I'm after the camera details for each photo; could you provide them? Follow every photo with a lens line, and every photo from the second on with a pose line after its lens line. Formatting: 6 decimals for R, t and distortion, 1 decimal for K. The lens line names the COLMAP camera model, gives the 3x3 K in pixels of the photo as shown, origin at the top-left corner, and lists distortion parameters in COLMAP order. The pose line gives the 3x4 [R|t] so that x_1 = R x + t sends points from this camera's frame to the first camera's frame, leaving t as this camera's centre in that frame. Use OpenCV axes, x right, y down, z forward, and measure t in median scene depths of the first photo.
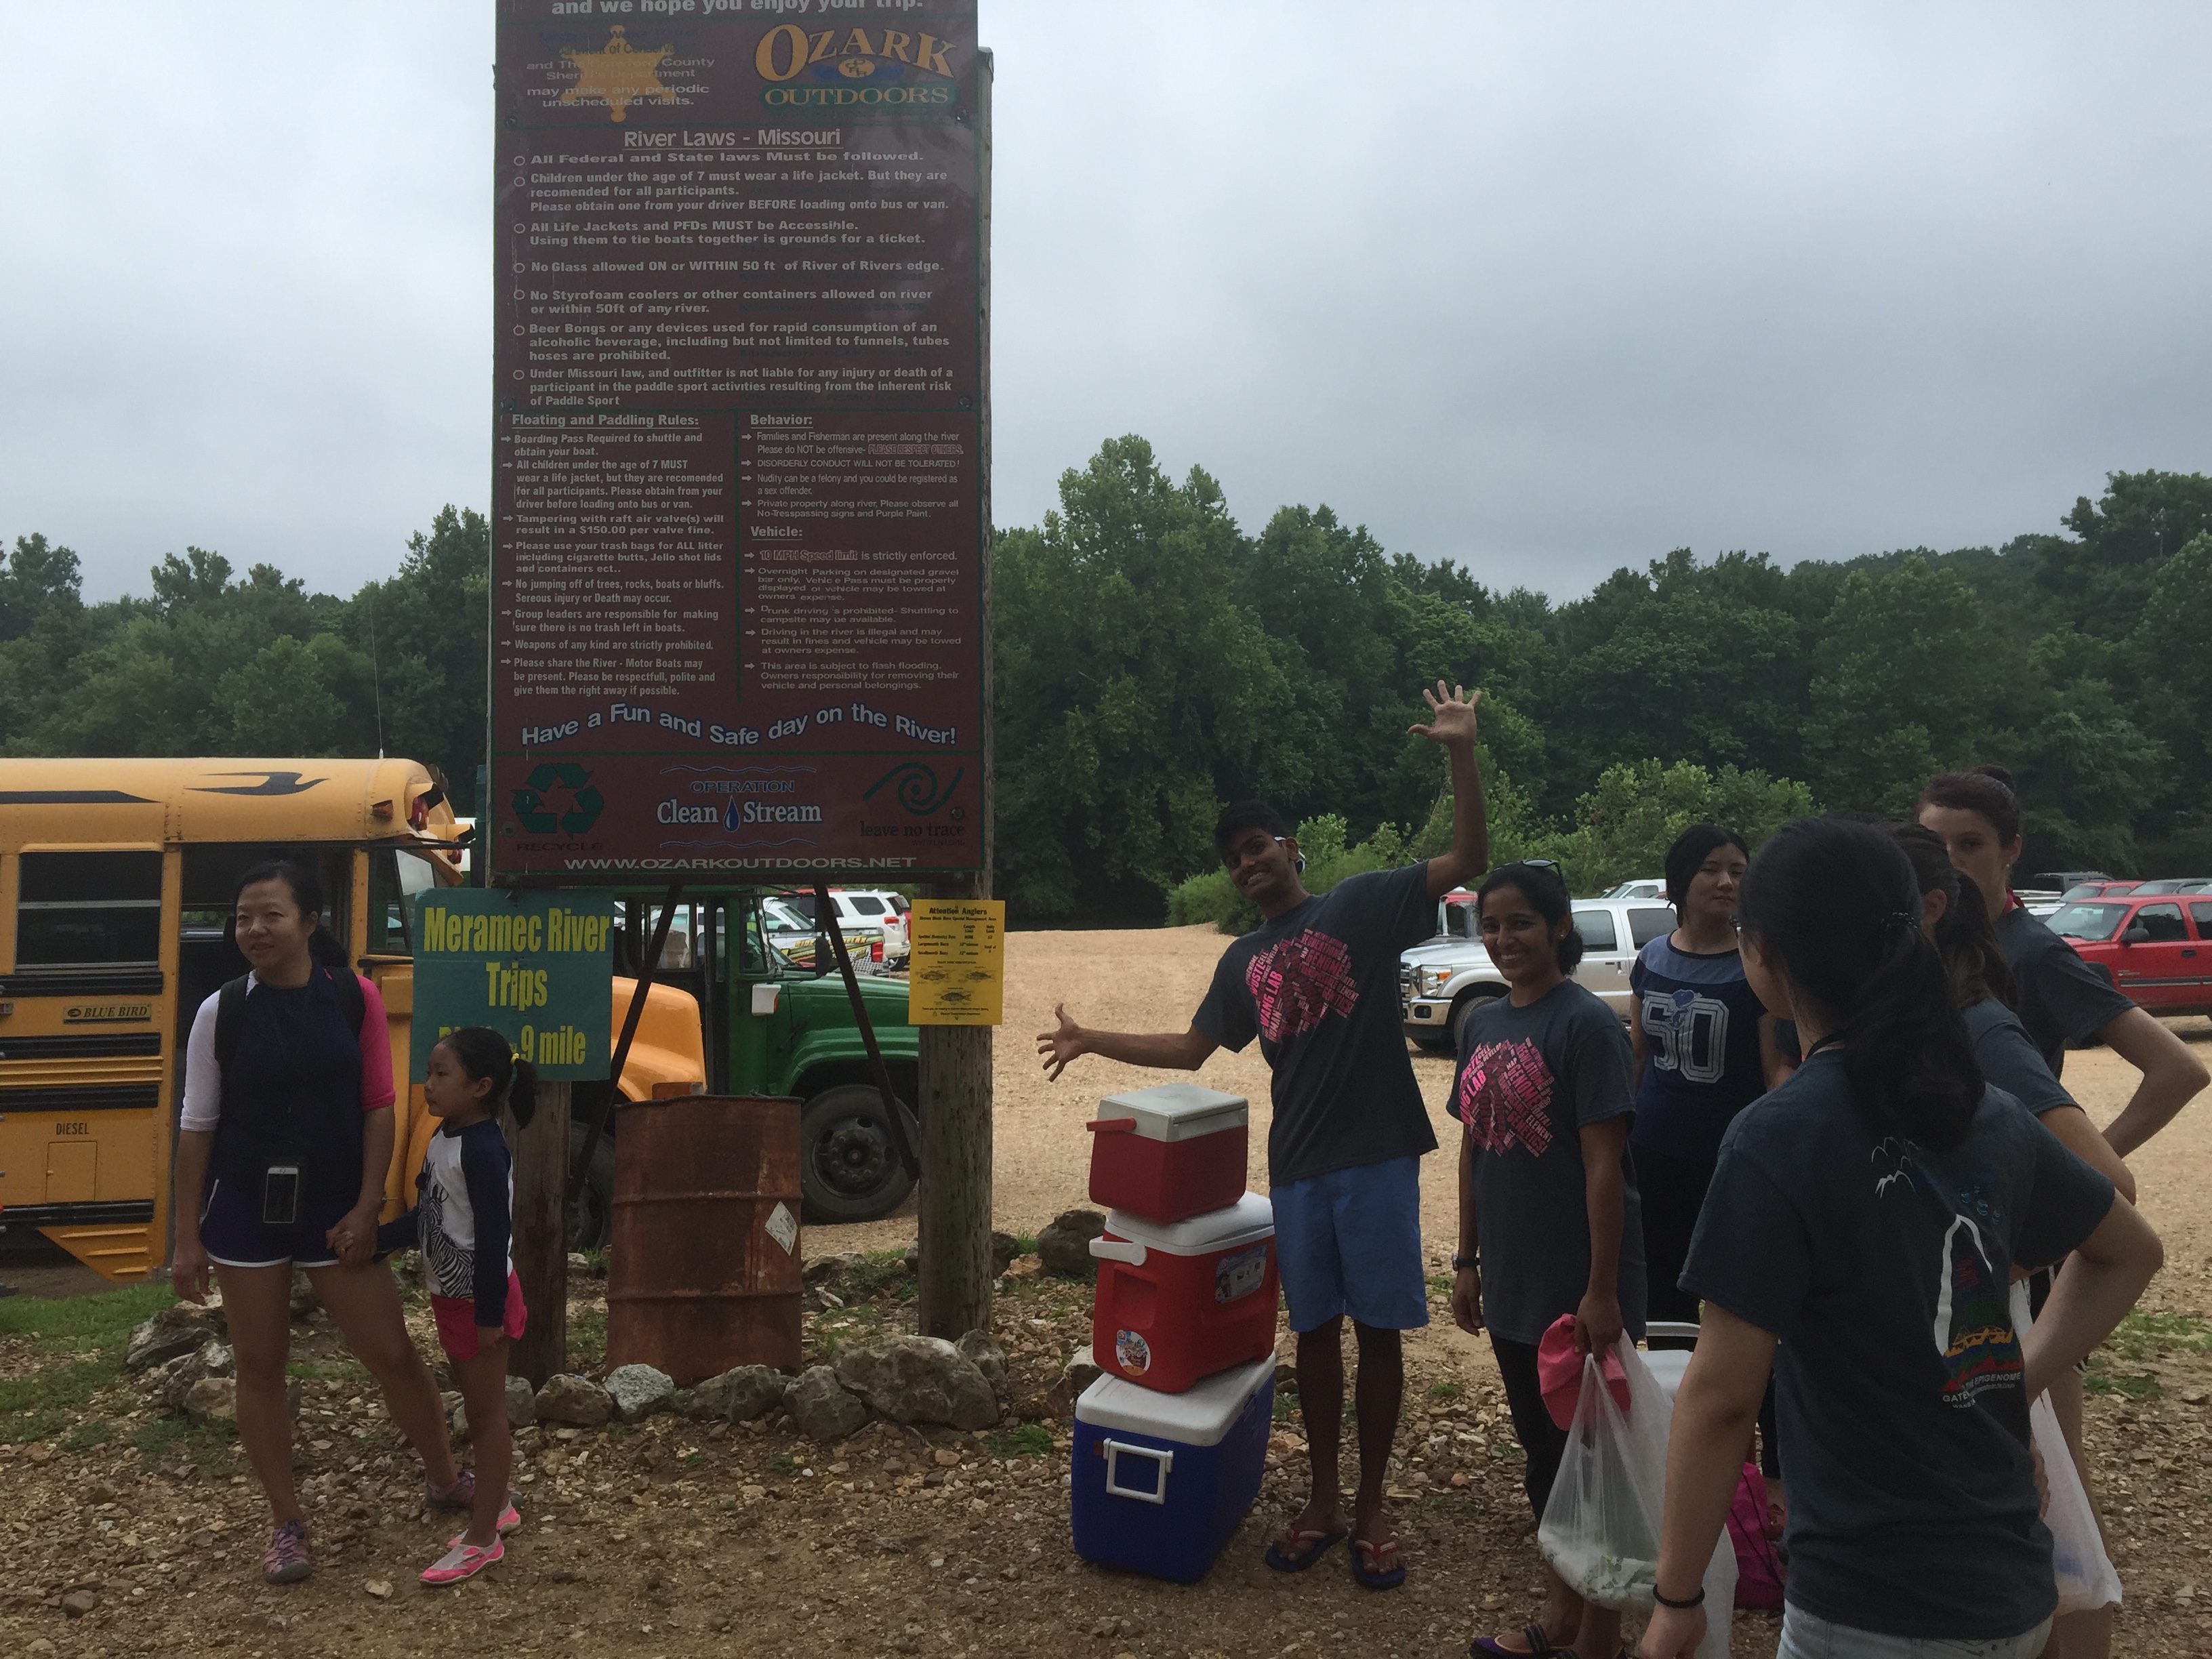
lens RADIAL K [[1856.1, 0, 1102.7], [0, 1856.1, 819.8], [0, 0, 1]] dist [0.073846, -0.118991]
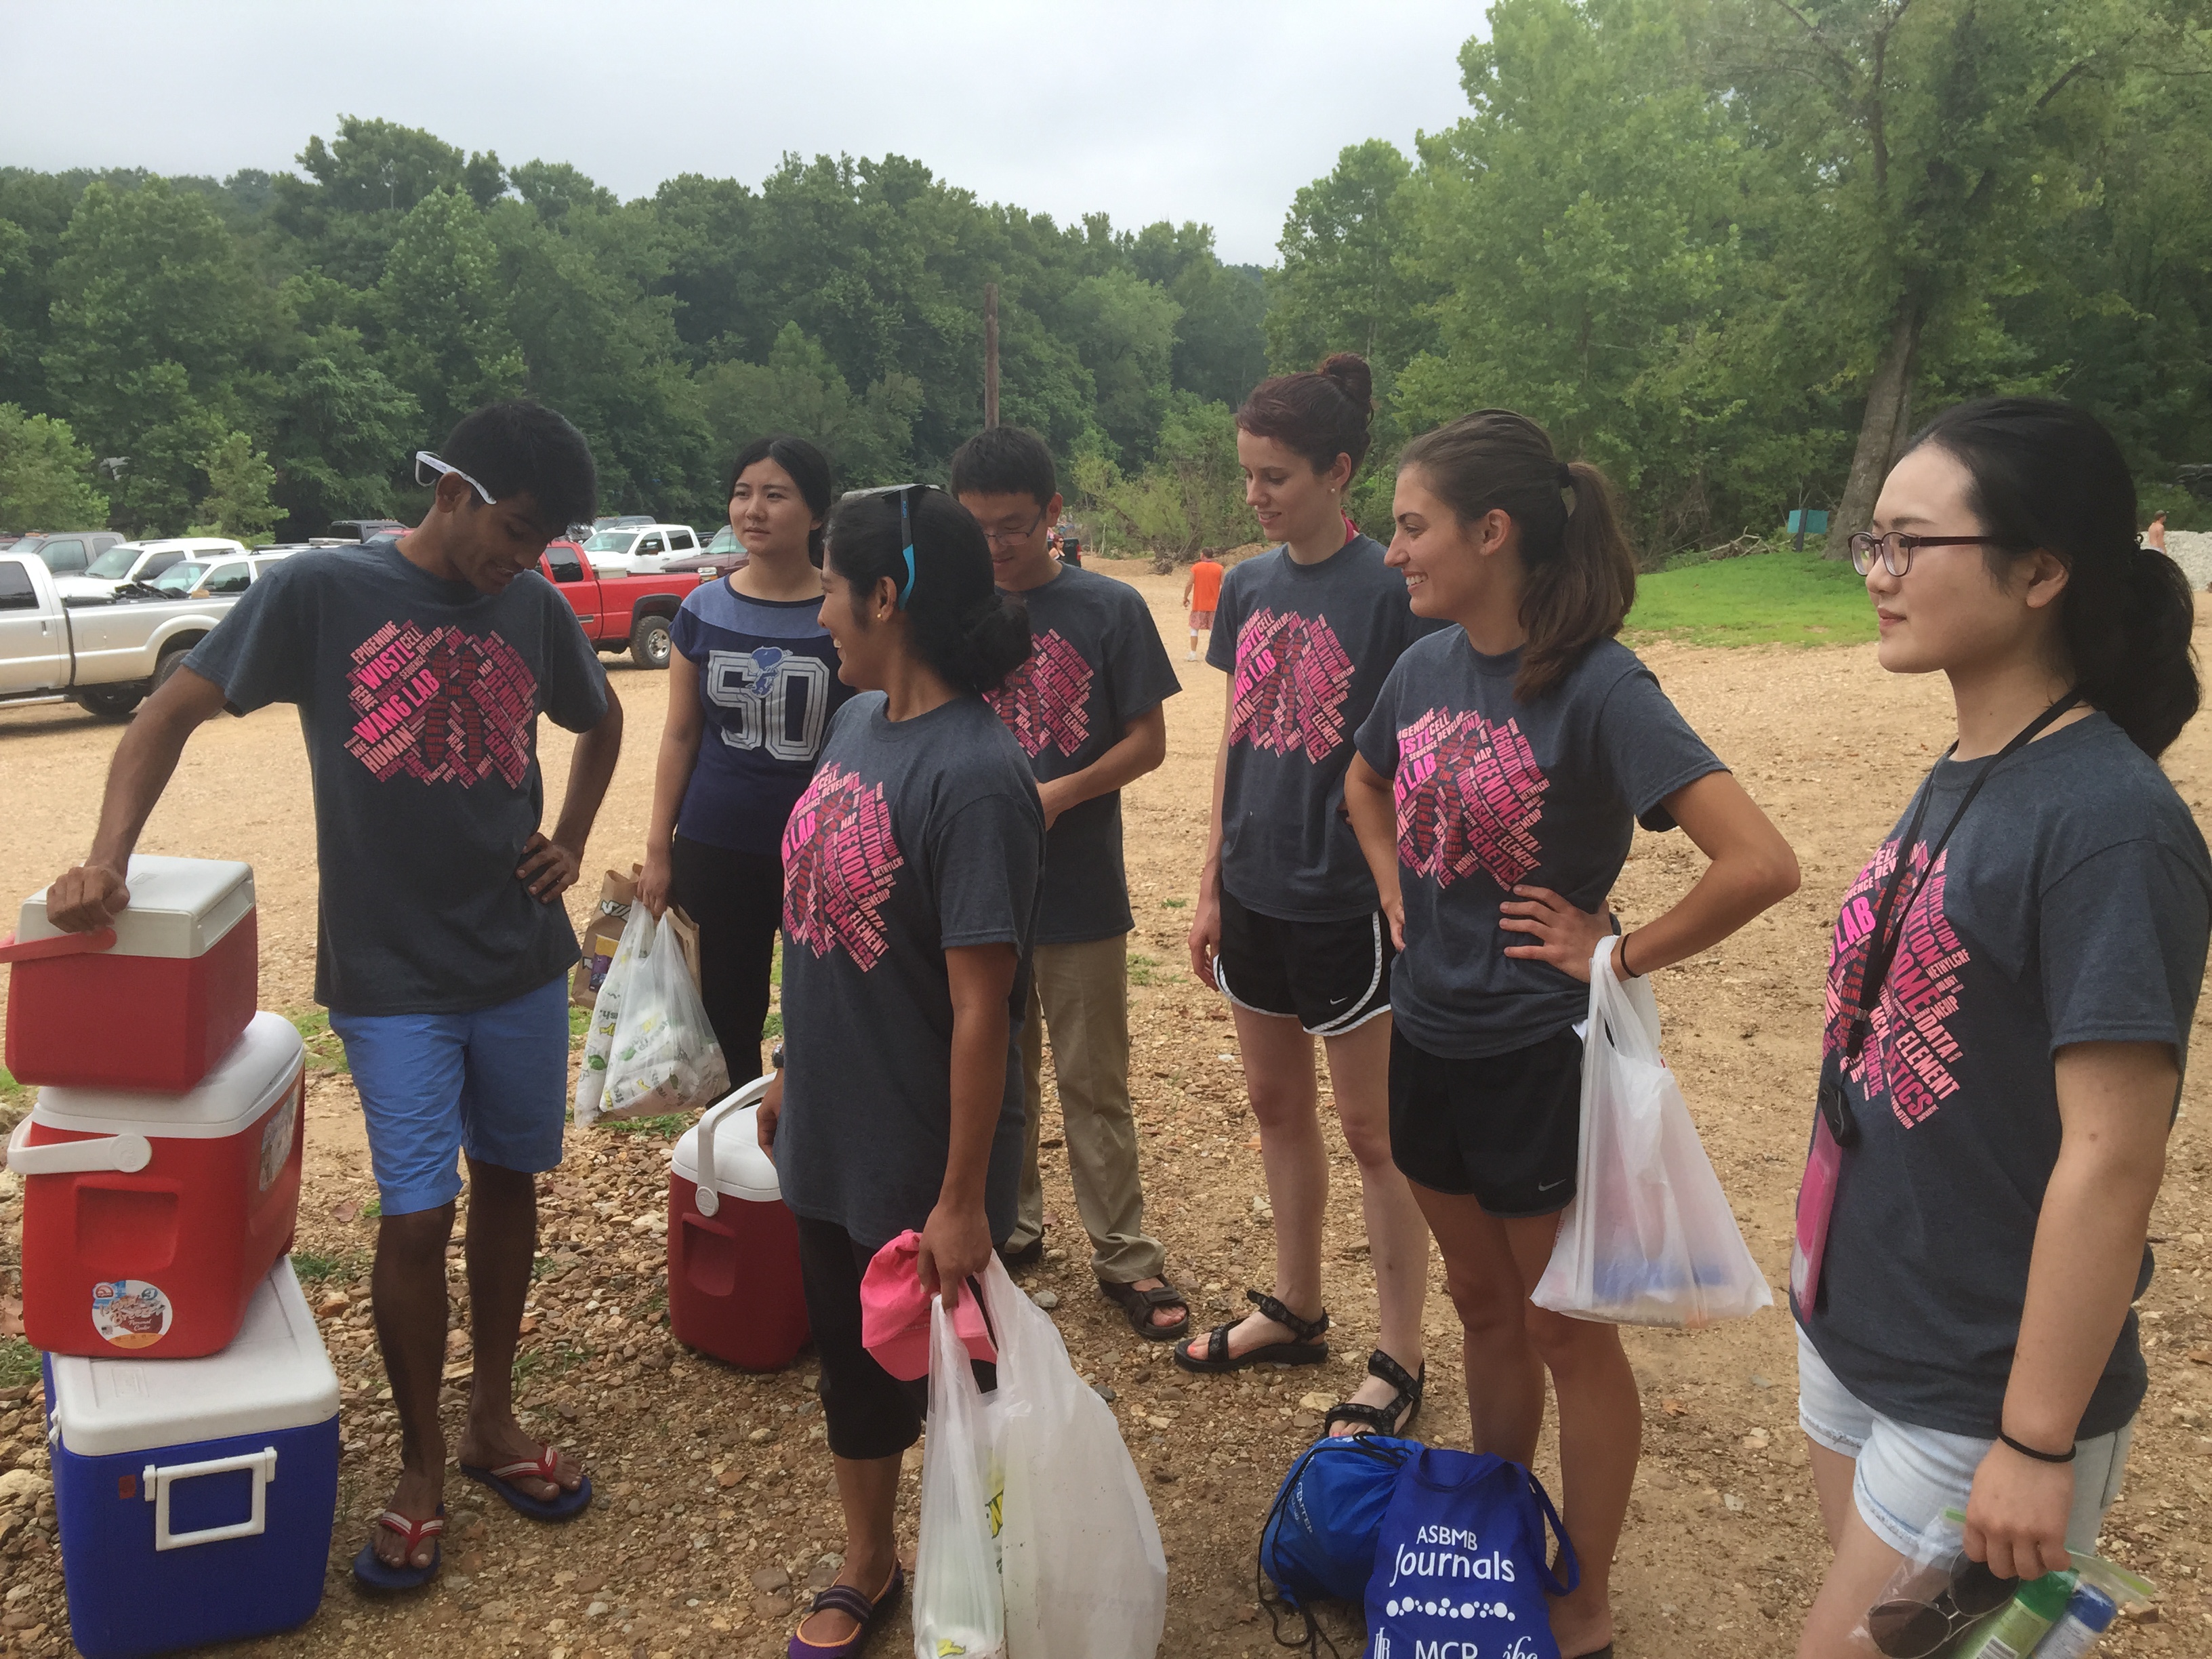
lens RADIAL K [[1856.1, 0, 1101.6], [0, 1856.1, 835.5], [0, 0, 1]] dist [0.073846, -0.118991]
pose [[0.643441, -0.127841, 0.754745, -0.212388], [-0.019826, 0.982842, 0.183380, 0.024237], [-0.765239, -0.132958, 0.629866, 0.413846]]
